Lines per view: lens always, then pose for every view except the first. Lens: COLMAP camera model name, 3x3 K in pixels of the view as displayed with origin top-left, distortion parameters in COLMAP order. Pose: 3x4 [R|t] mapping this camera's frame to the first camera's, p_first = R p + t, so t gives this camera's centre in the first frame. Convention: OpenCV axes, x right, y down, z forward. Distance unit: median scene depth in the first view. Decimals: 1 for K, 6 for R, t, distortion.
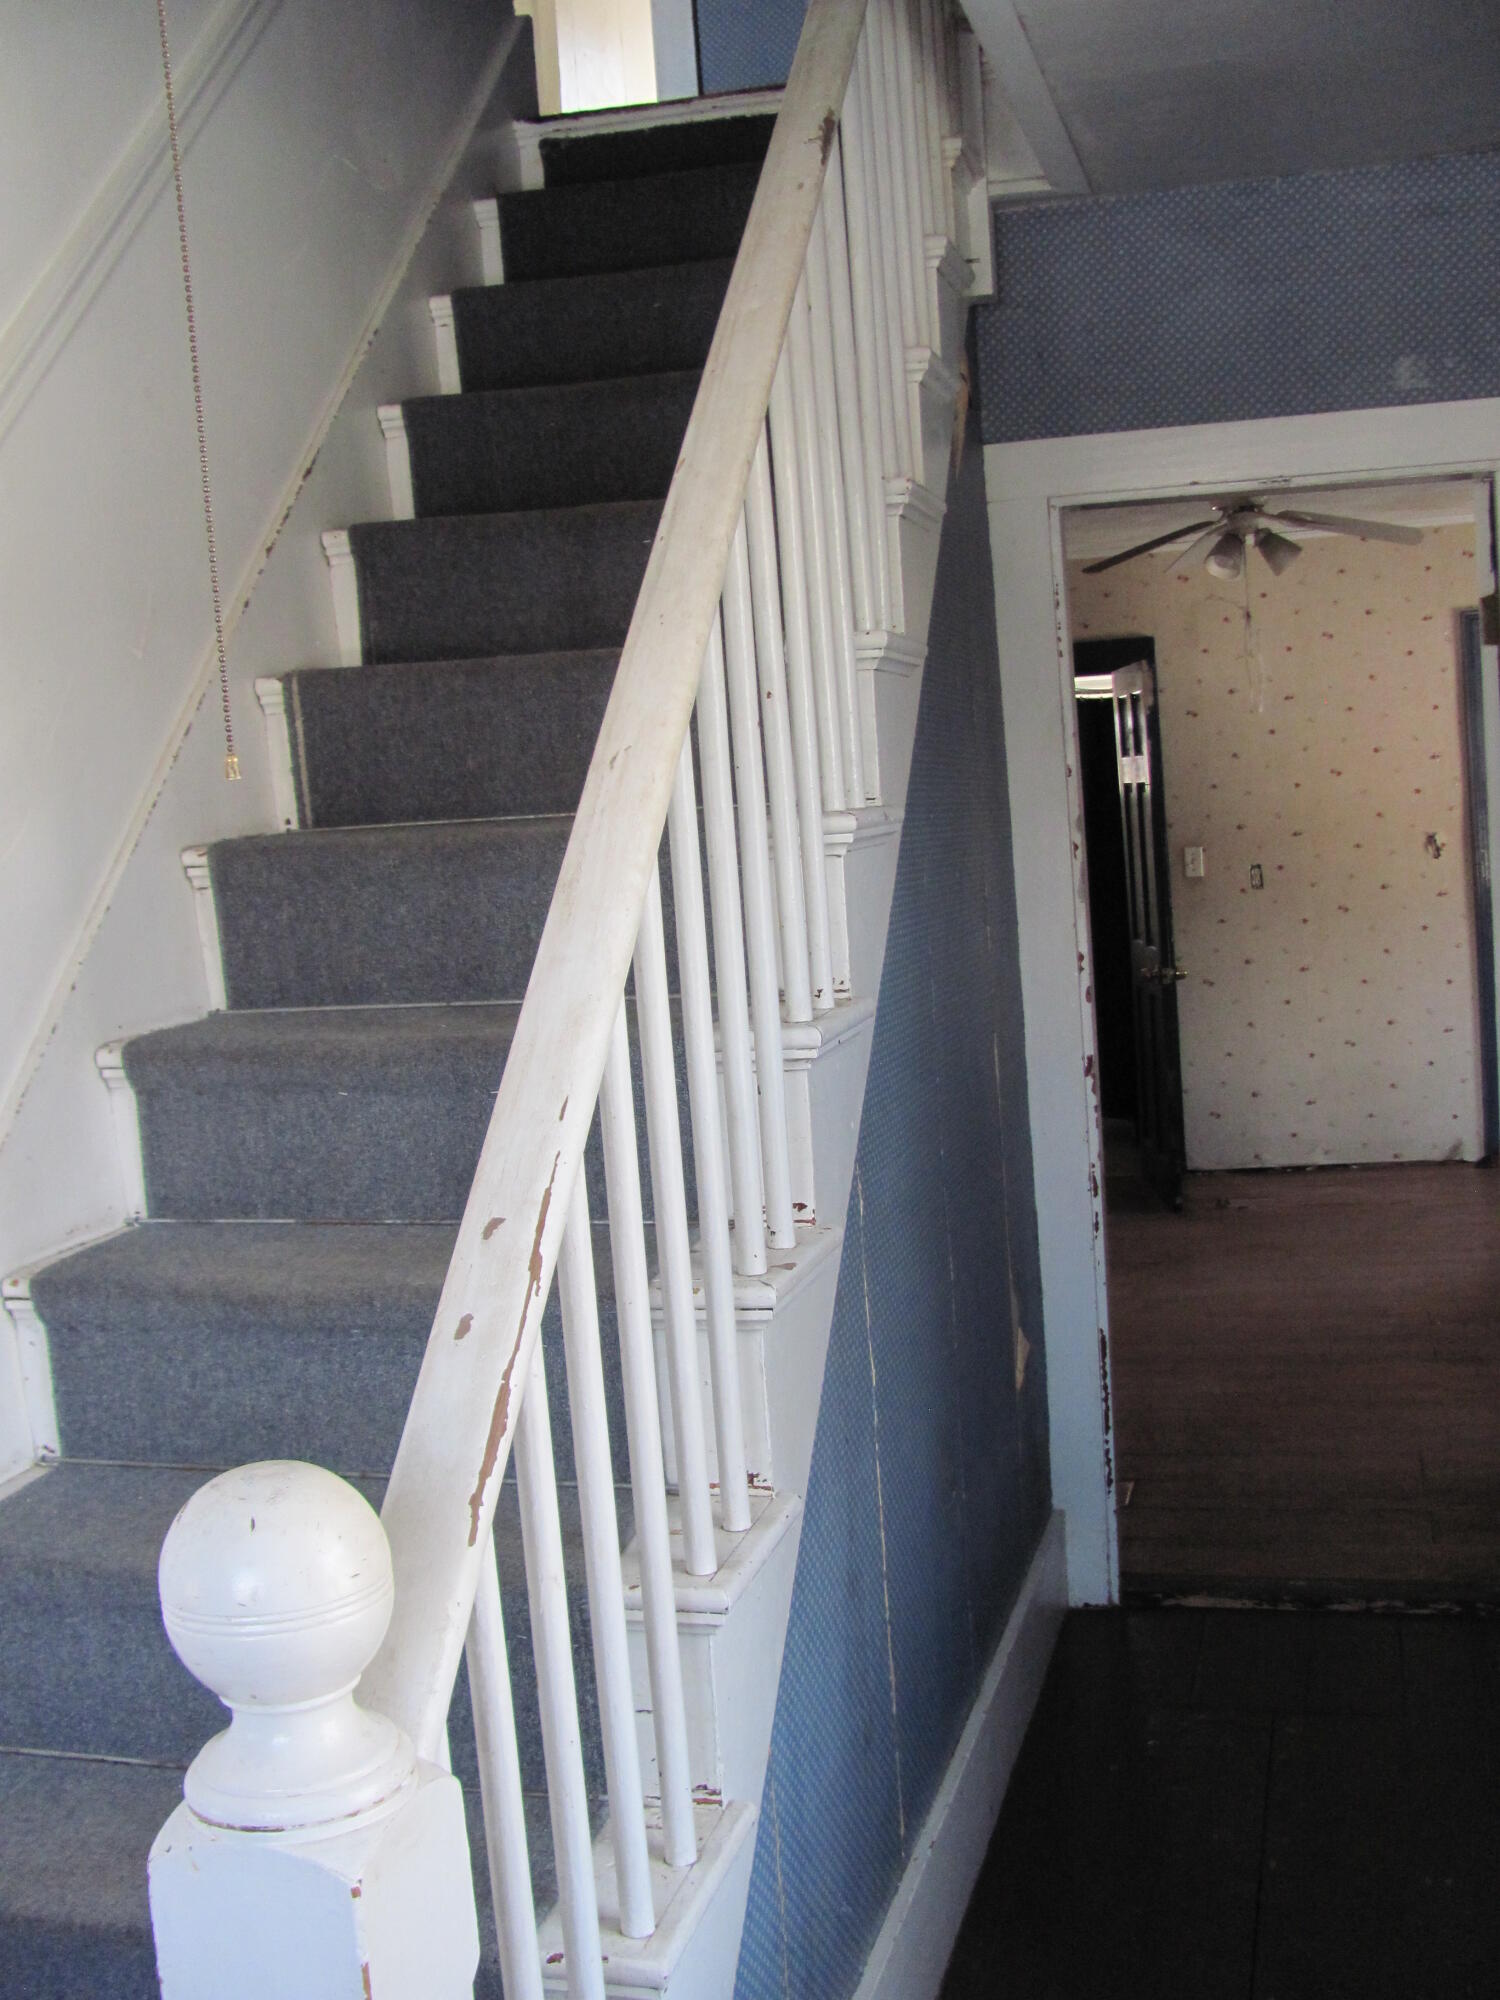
lens RADIAL K [[2101.0, 0, 750.0], [0, 2101.0, 1000.0], [0, 0, 1]] dist [-0.155017, 0.167317]
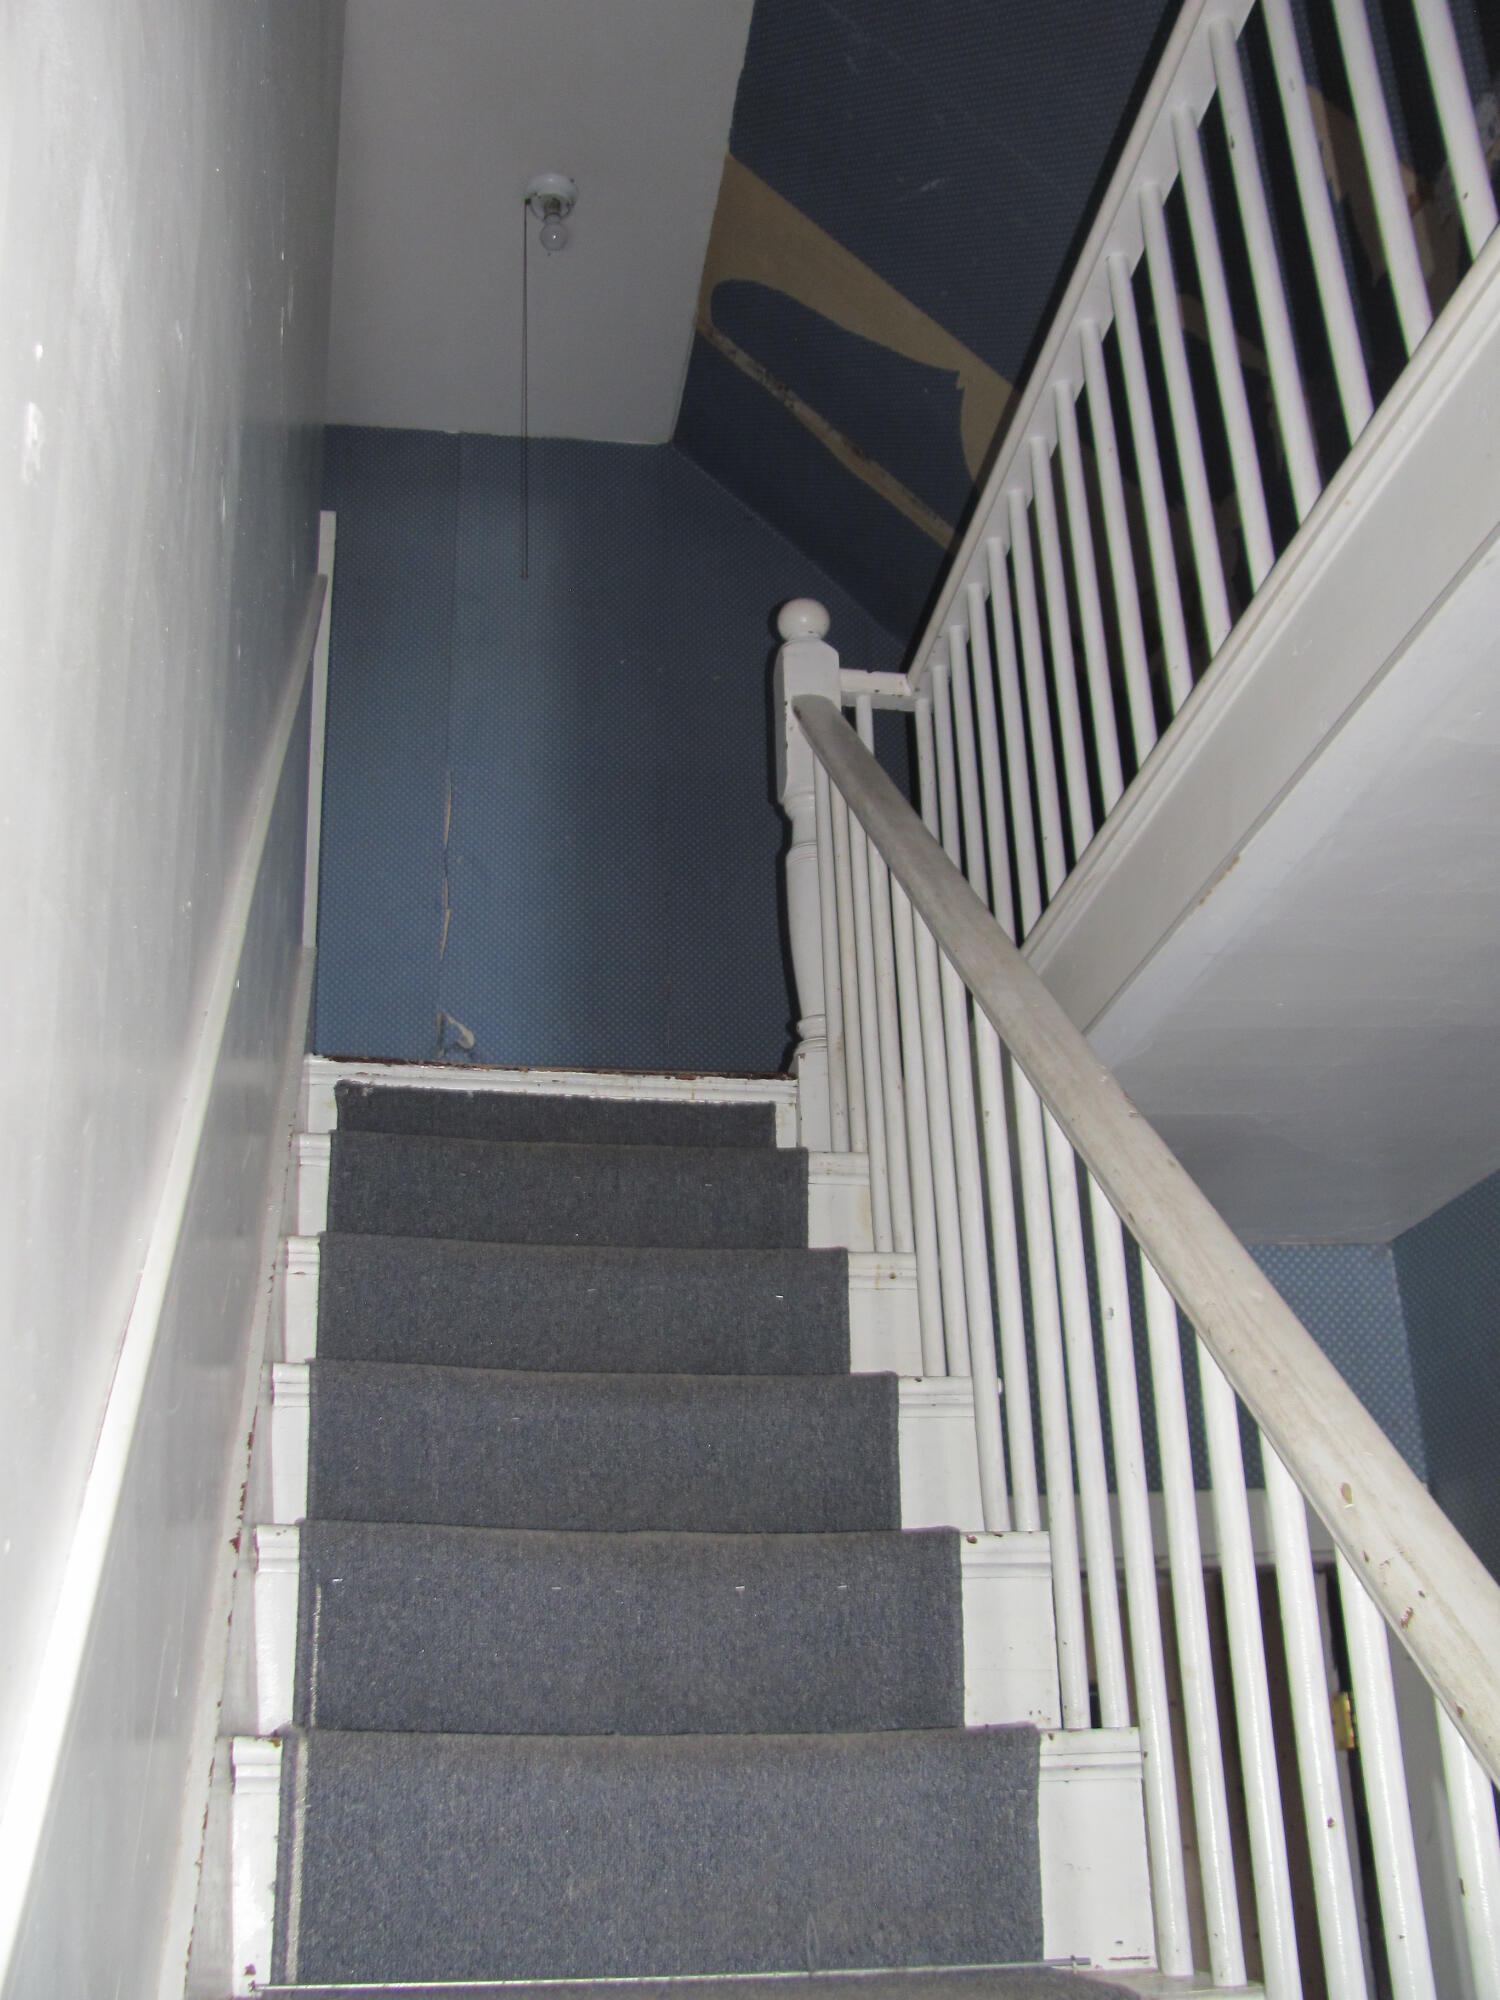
lens RADIAL K [[2101.0, 0, 750.0], [0, 2101.0, 1000.0], [0, 0, 1]] dist [-0.155017, 0.167317]
pose [[0.908862, 0.193603, 0.369441, -0.371732], [0.005746, 0.879851, -0.475215, -0.049481], [-0.417056, 0.434028, 0.798551, 0.304002]]
